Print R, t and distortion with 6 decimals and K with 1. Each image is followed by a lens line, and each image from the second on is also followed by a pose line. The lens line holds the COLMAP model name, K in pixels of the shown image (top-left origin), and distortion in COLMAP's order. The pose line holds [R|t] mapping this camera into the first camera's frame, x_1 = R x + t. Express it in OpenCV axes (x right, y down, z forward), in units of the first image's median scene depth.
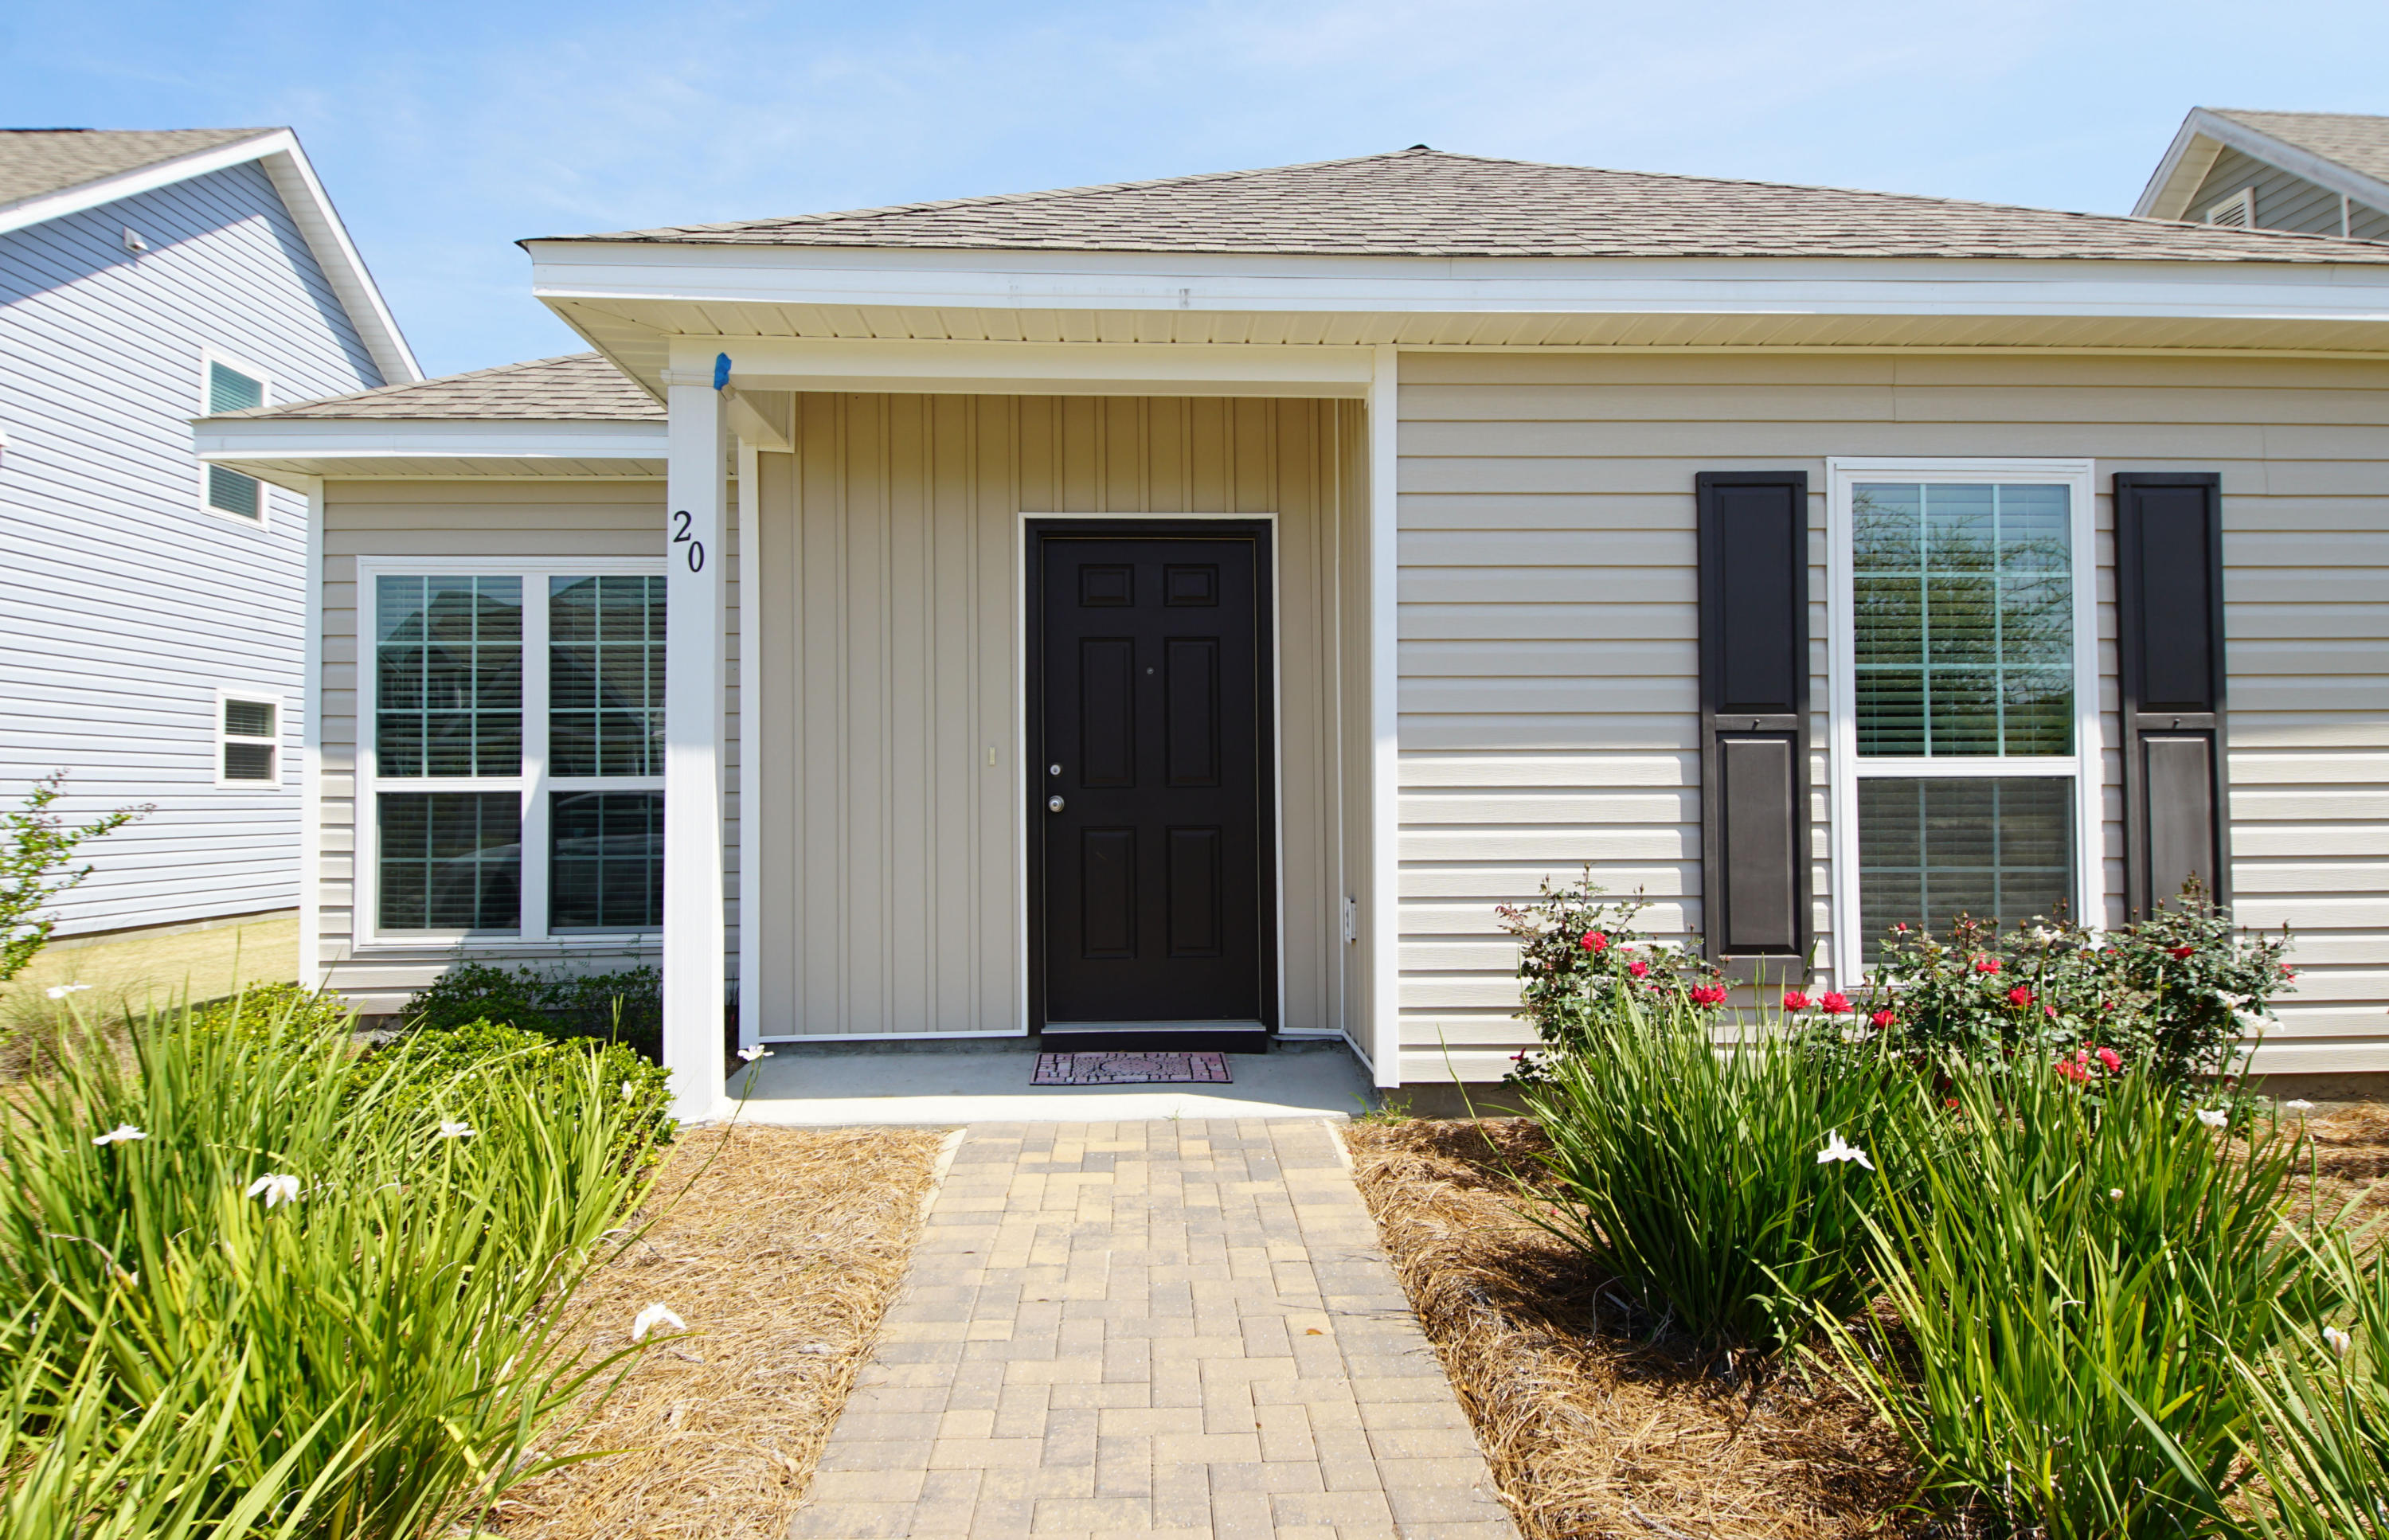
lens RADIAL K [[1334.2, 0, 1196.8], [0, 1334.2, 764.9], [0, 0, 1]] dist [0.011593, -0.001902]
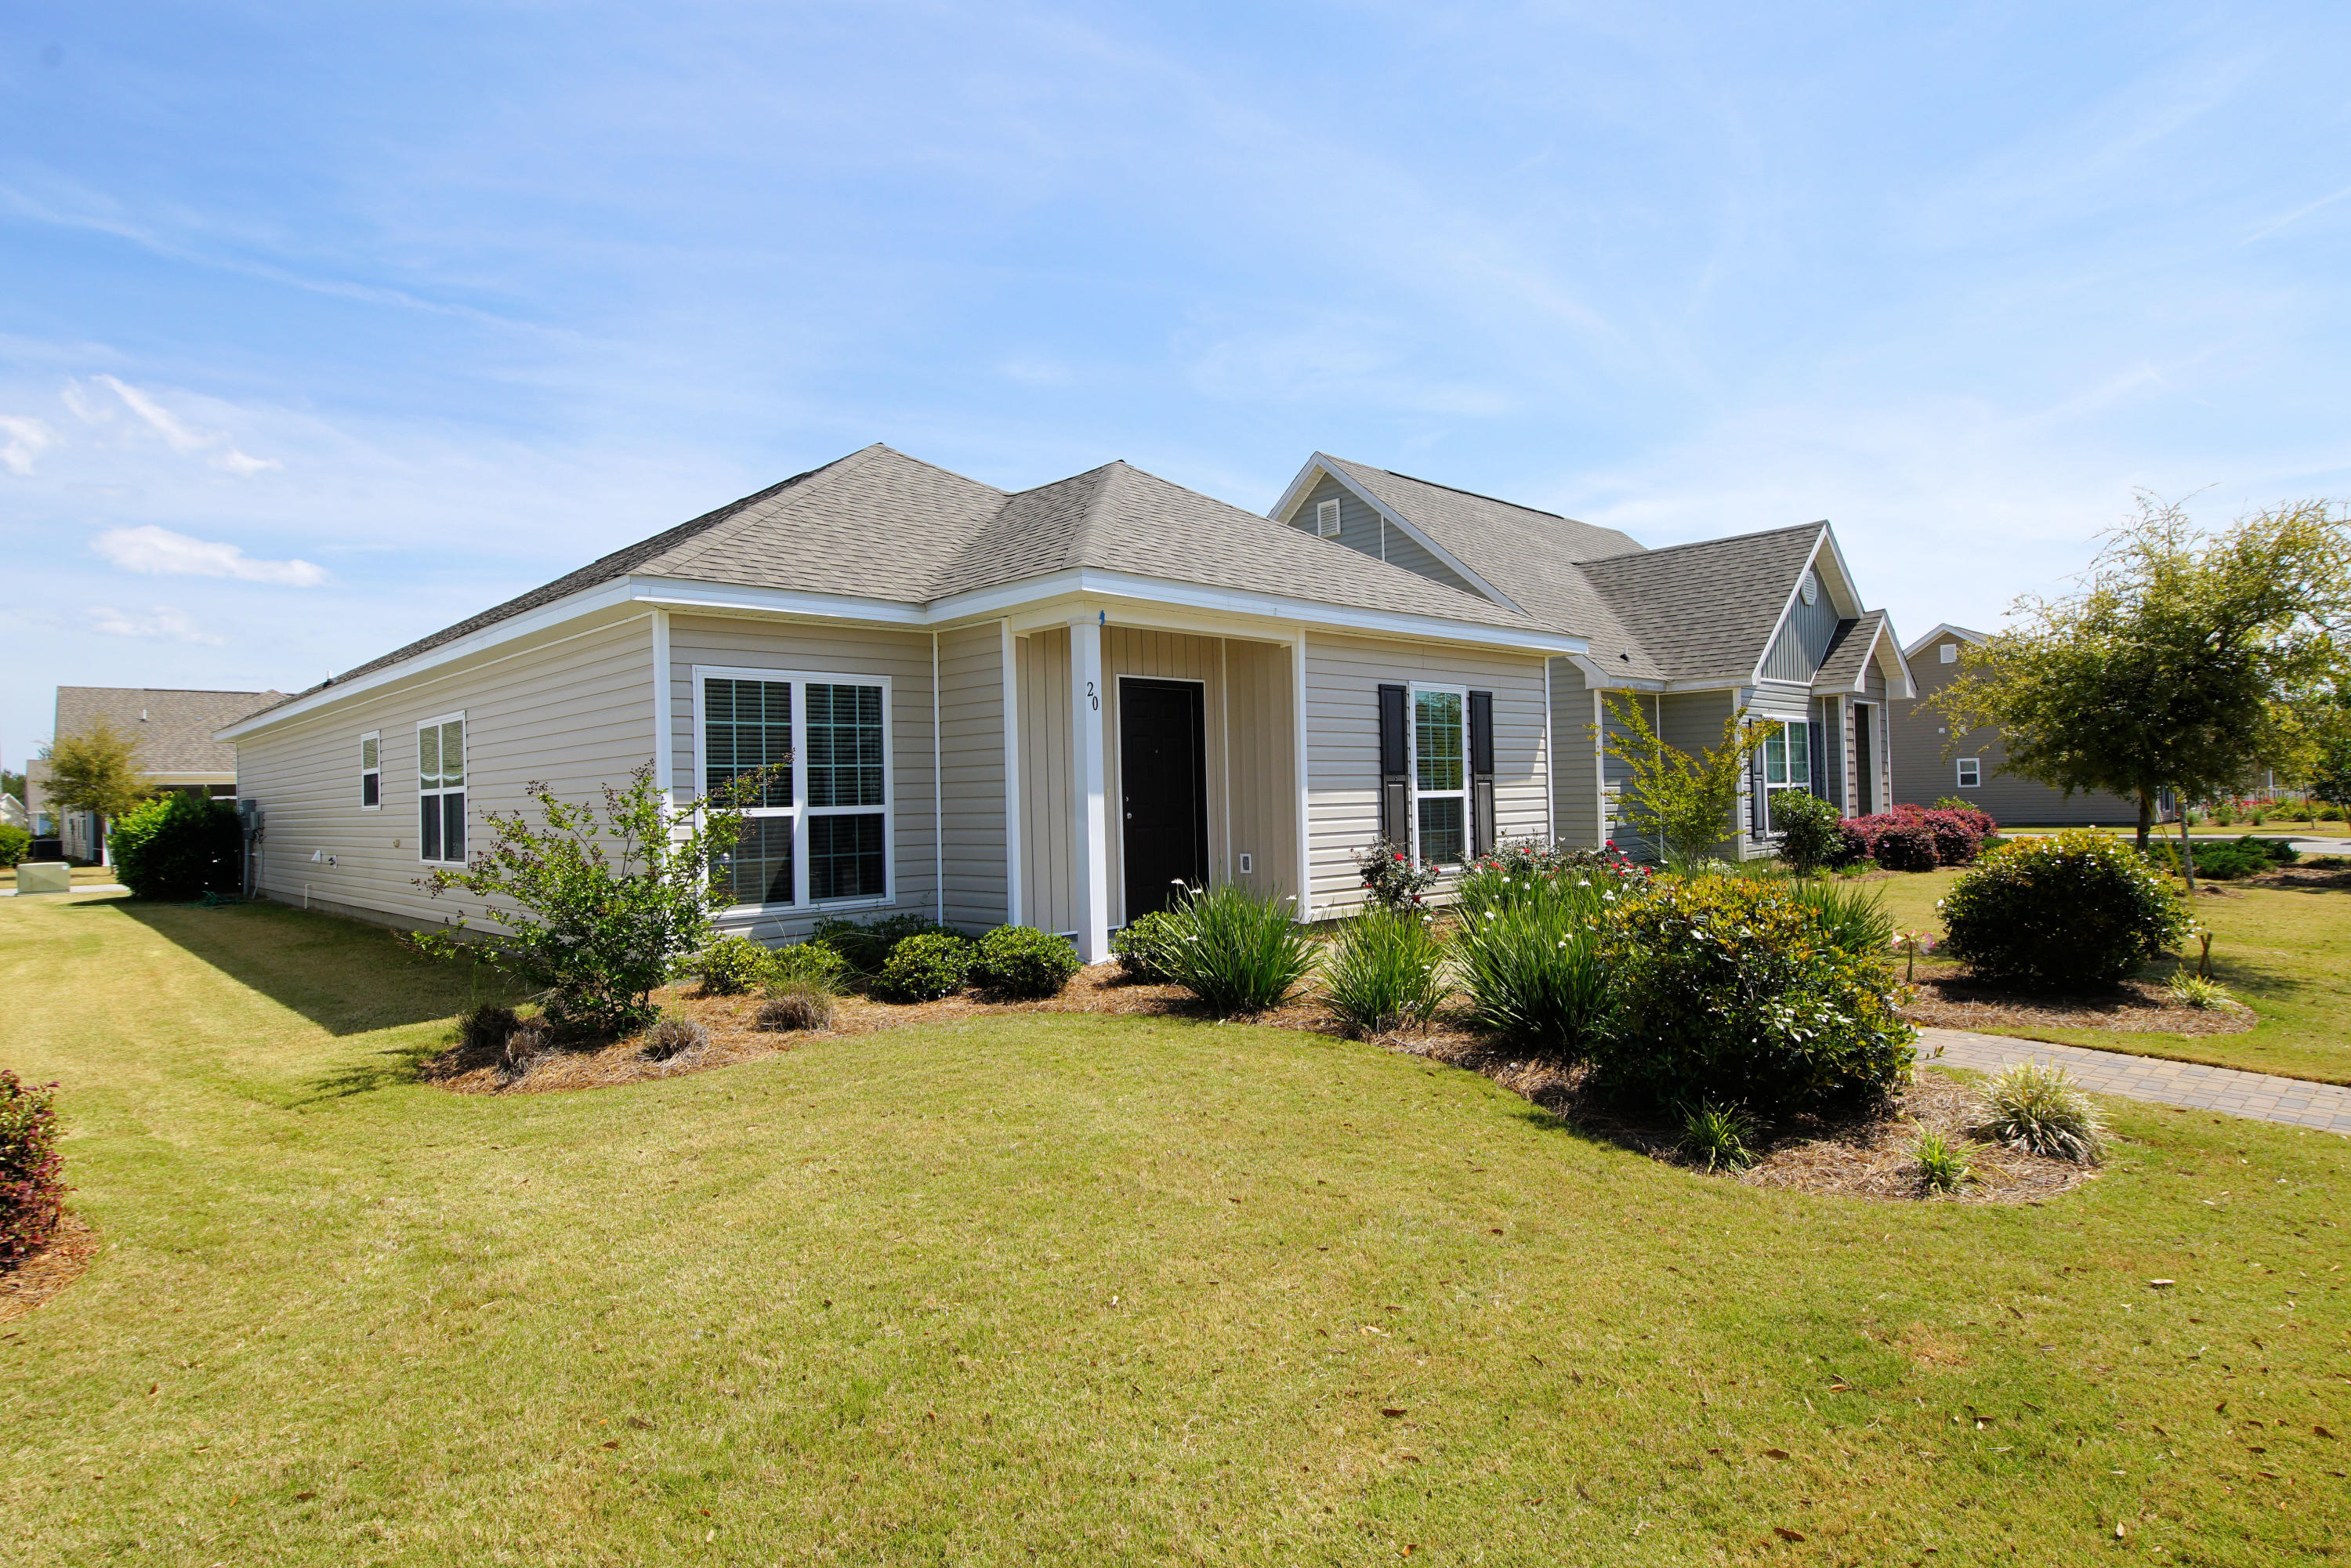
lens RADIAL K [[1259.5, 0, 1168.5], [0, 1259.5, 778.0], [0, 0, 1]] dist [0.022352, -0.023018]
pose [[0.752130, -0.002028, 0.659012, -1.566524], [0.002730, 0.999996, -0.000039, -0.033598], [-0.659009, 0.001828, 0.752133, -0.591709]]
